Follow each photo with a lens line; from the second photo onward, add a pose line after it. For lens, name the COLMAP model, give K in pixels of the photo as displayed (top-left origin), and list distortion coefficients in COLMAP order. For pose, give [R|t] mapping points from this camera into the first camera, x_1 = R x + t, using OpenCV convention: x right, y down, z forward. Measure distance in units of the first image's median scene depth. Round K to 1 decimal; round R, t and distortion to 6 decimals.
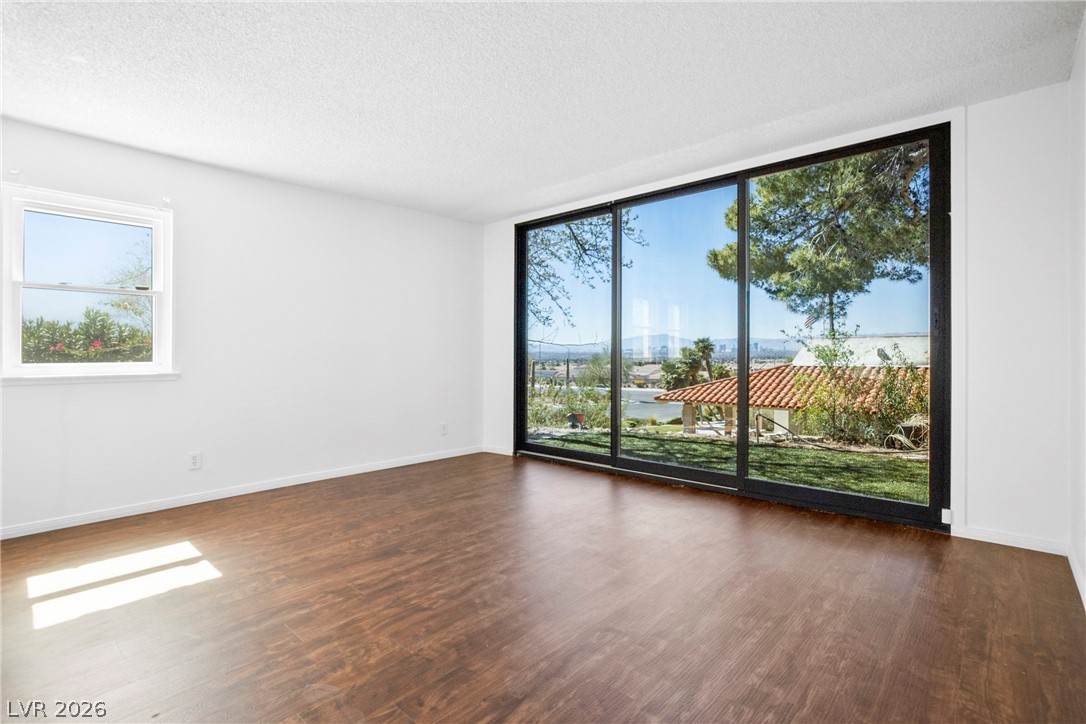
lens RADIAL K [[522.9, 0, 541.0], [0, 522.9, 357.3], [0, 0, 1]] dist [-0.000822, -0.000070]
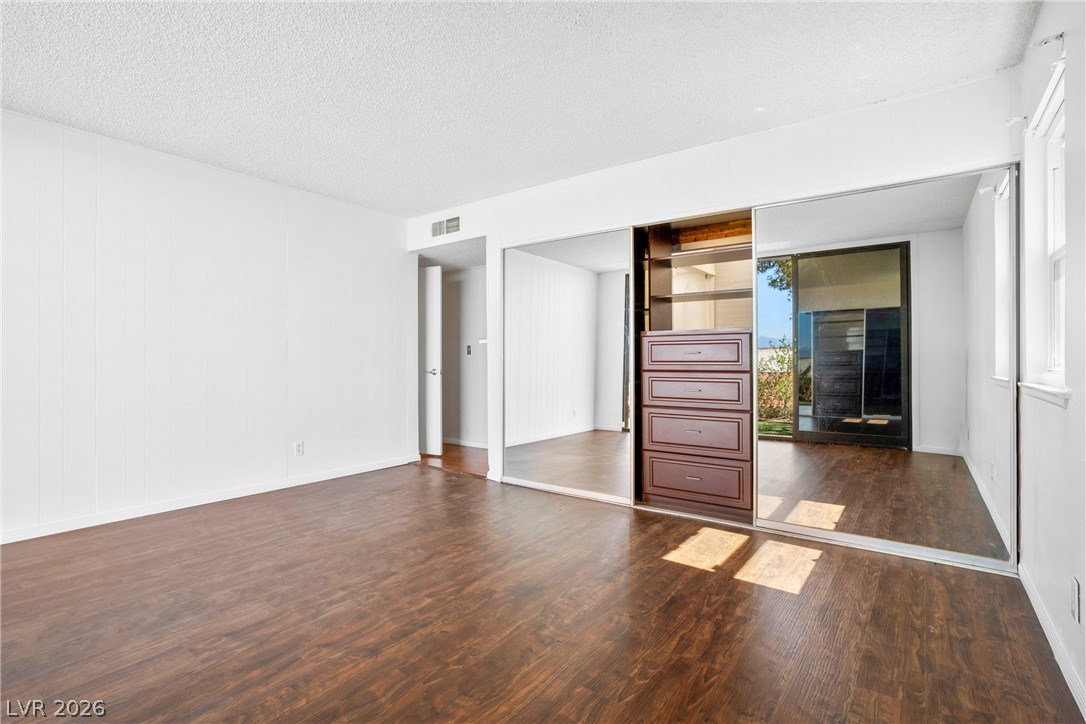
lens RADIAL K [[522.9, 0, 542.8], [0, 522.9, 360.2], [0, 0, 1]] dist [-0.000822, -0.000070]
pose [[-0.995957, 0.014754, -0.088615, -0.240464], [0.013211, 0.999751, 0.017966, -0.012451], [0.088858, 0.016723, -0.995904, 1.750783]]
